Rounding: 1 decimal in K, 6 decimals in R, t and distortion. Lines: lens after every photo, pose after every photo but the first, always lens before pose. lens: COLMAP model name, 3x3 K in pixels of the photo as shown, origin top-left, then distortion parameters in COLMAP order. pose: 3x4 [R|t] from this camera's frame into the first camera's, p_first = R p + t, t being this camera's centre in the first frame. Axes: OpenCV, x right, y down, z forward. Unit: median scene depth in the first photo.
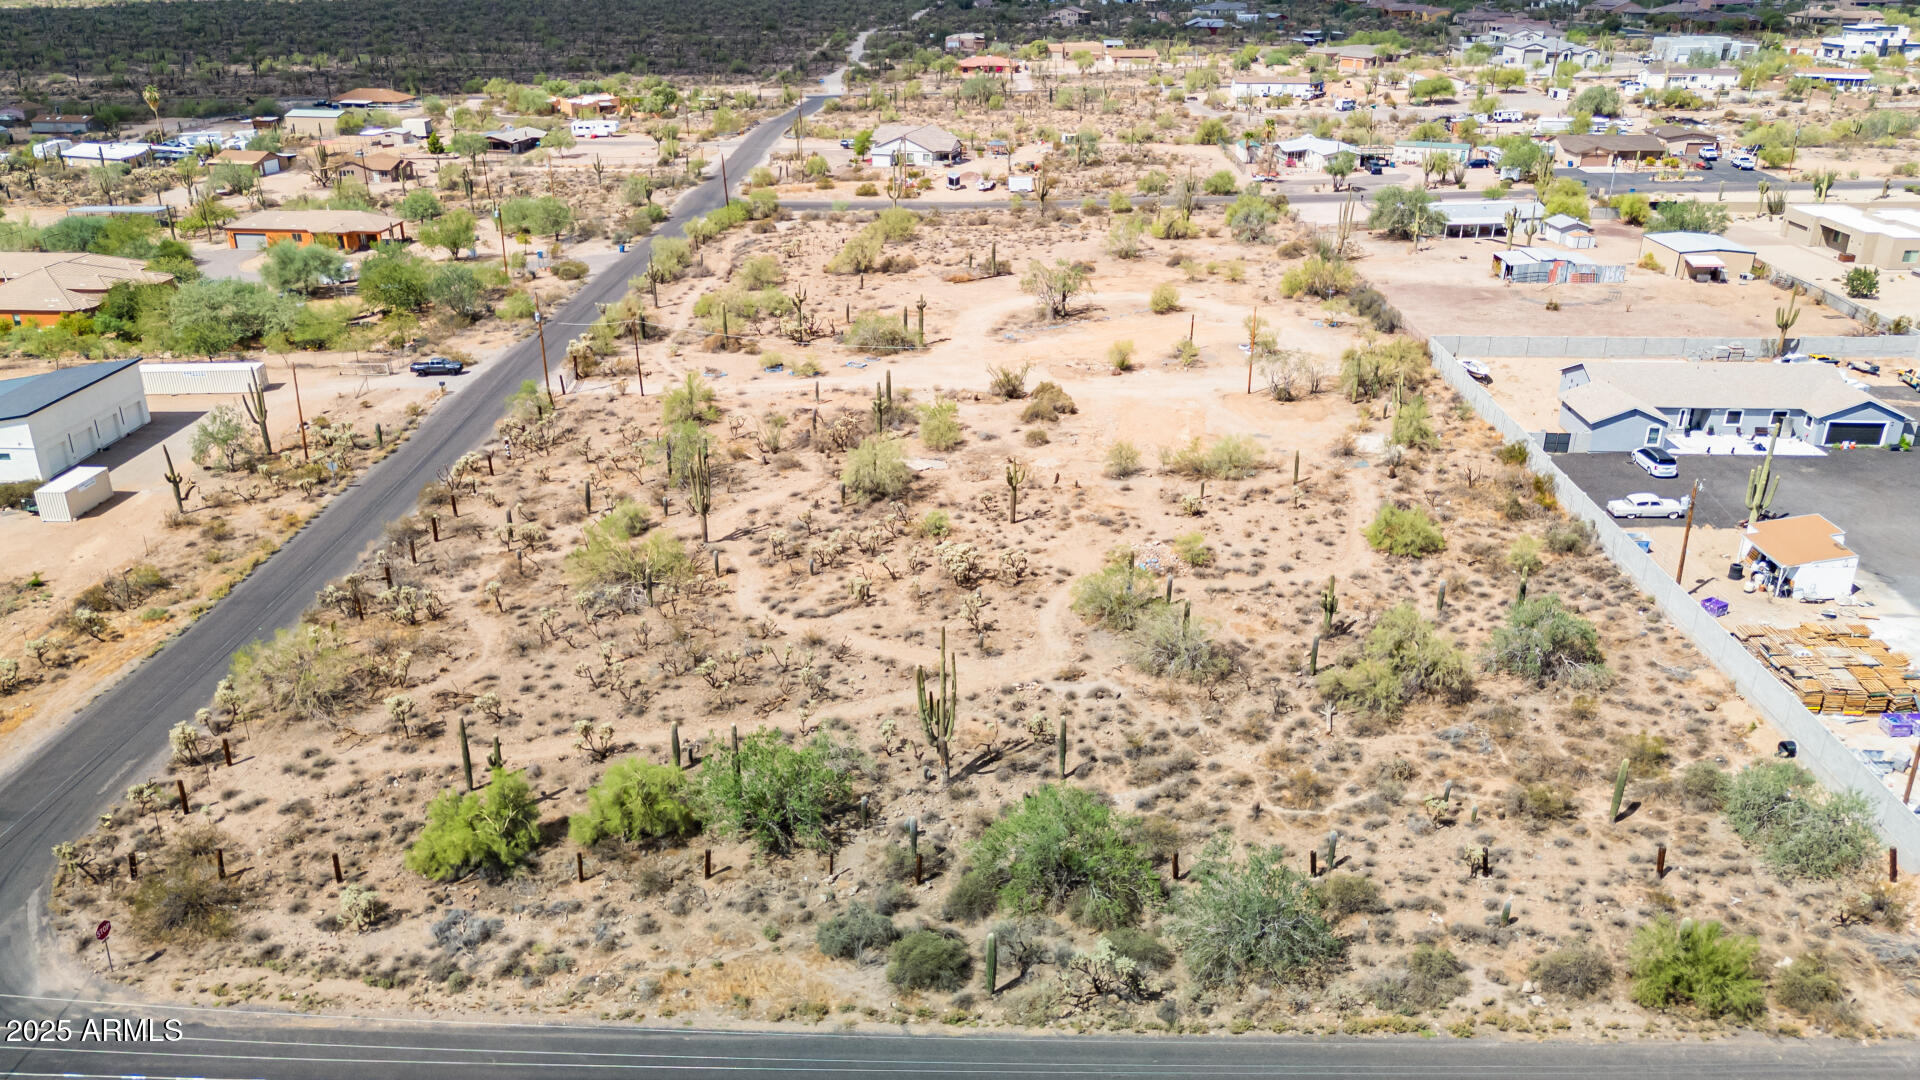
lens RADIAL K [[1434.3, 0, 960.0], [0, 1434.3, 540.0], [0, 0, 1]] dist [0.101107, -0.110983]
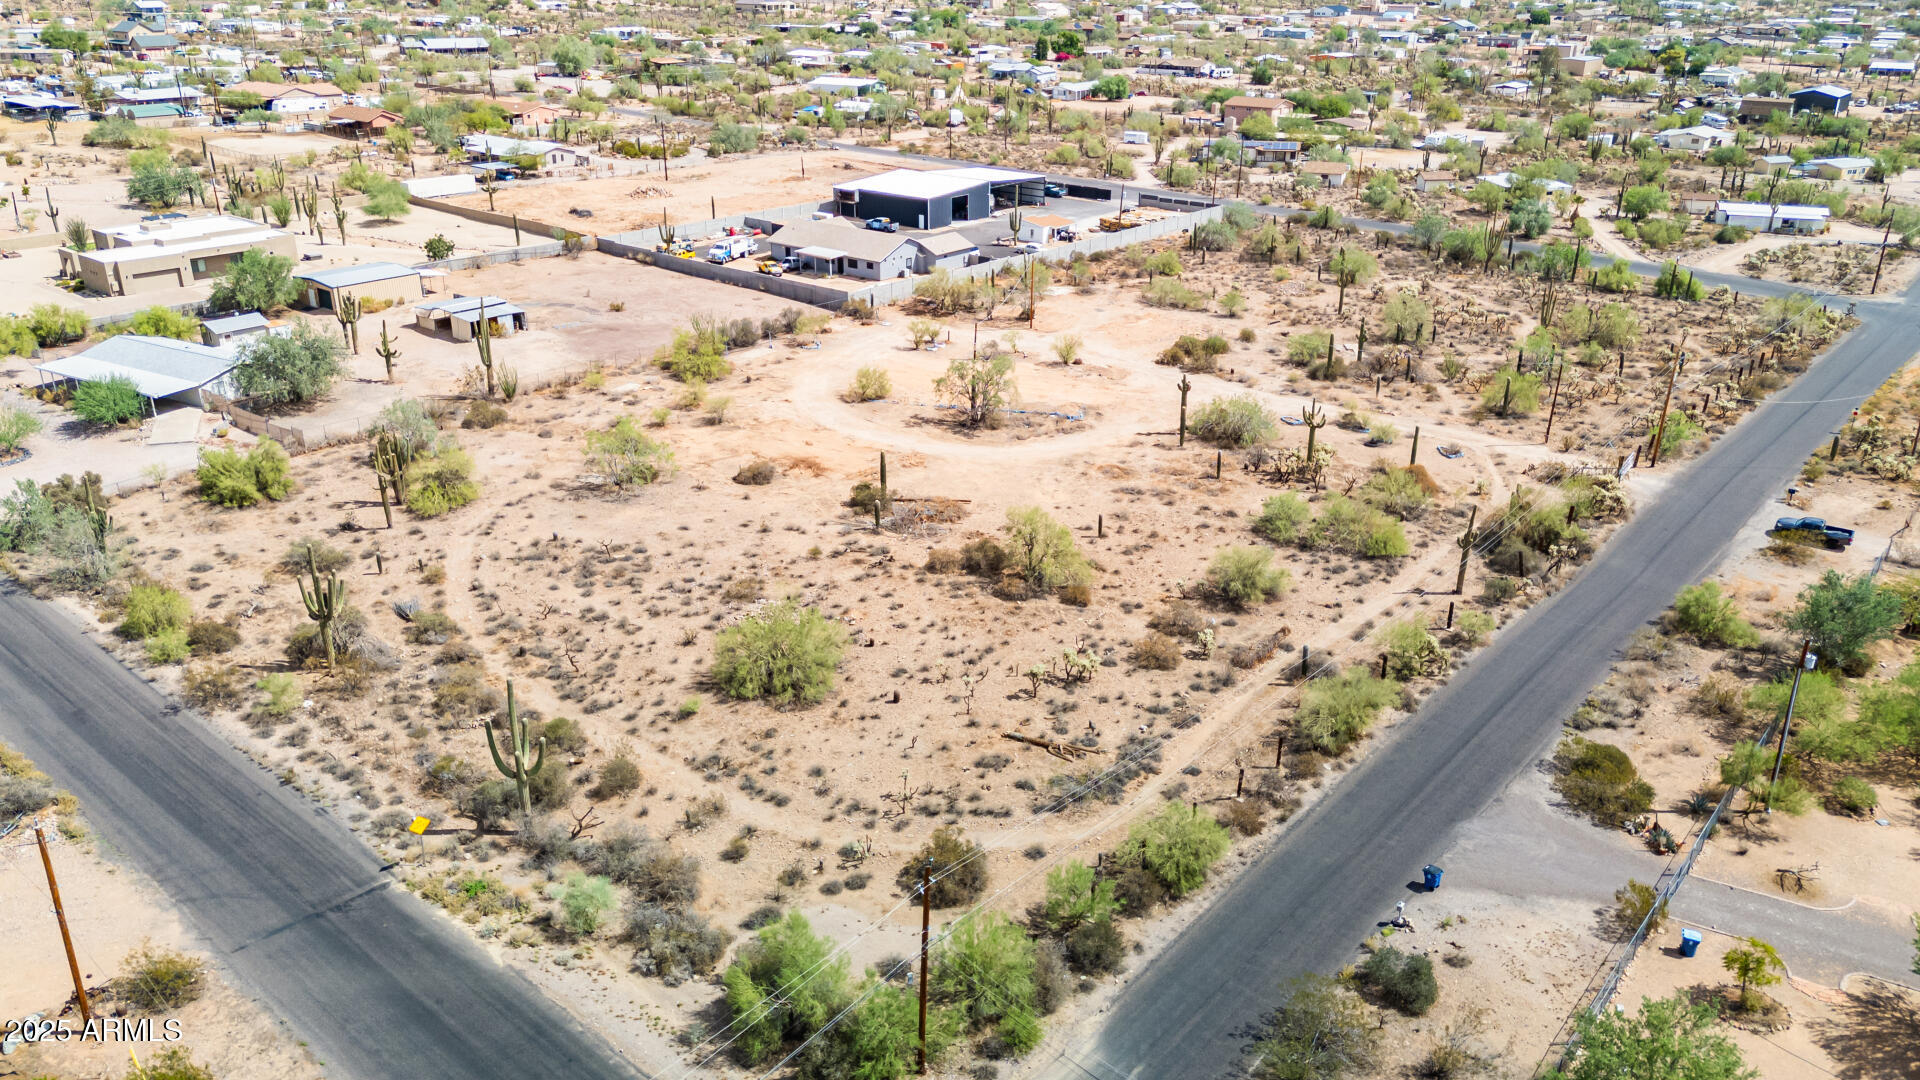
lens RADIAL K [[1415.6, 0, 960.0], [0, 1415.6, 540.0], [0, 0, 1]] dist [0.094886, -0.104749]
pose [[-0.786684, -0.244411, 0.566913, -0.628546], [0.233650, 0.732112, 0.639860, -1.001823], [-0.571433, 0.635827, -0.518834, 2.370168]]
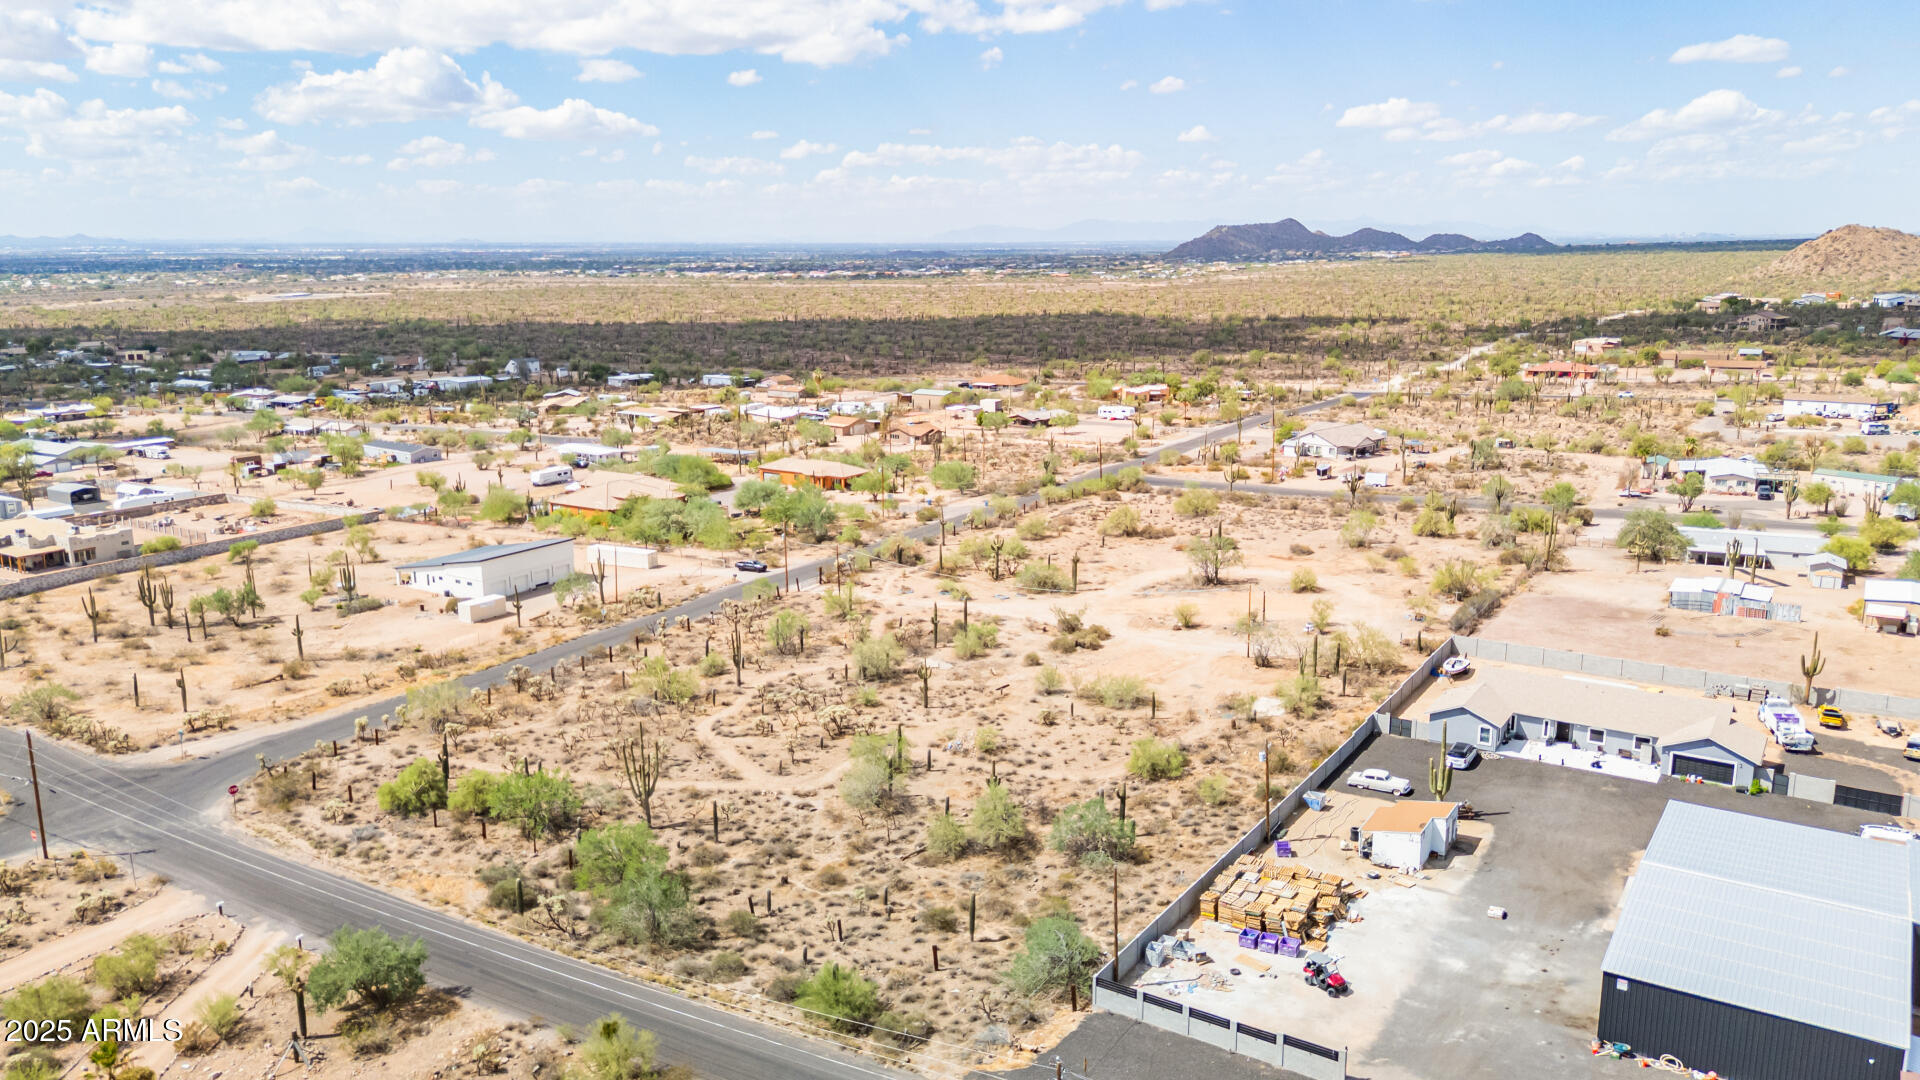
lens RADIAL K [[1415.6, 0, 960.0], [0, 1415.6, 540.0], [0, 0, 1]] dist [0.094886, -0.104749]
pose [[0.856585, 0.099470, -0.506329, 0.777043], [-0.189777, 0.973200, -0.129868, 0.001305], [0.479841, 0.207333, 0.852506, -0.171014]]
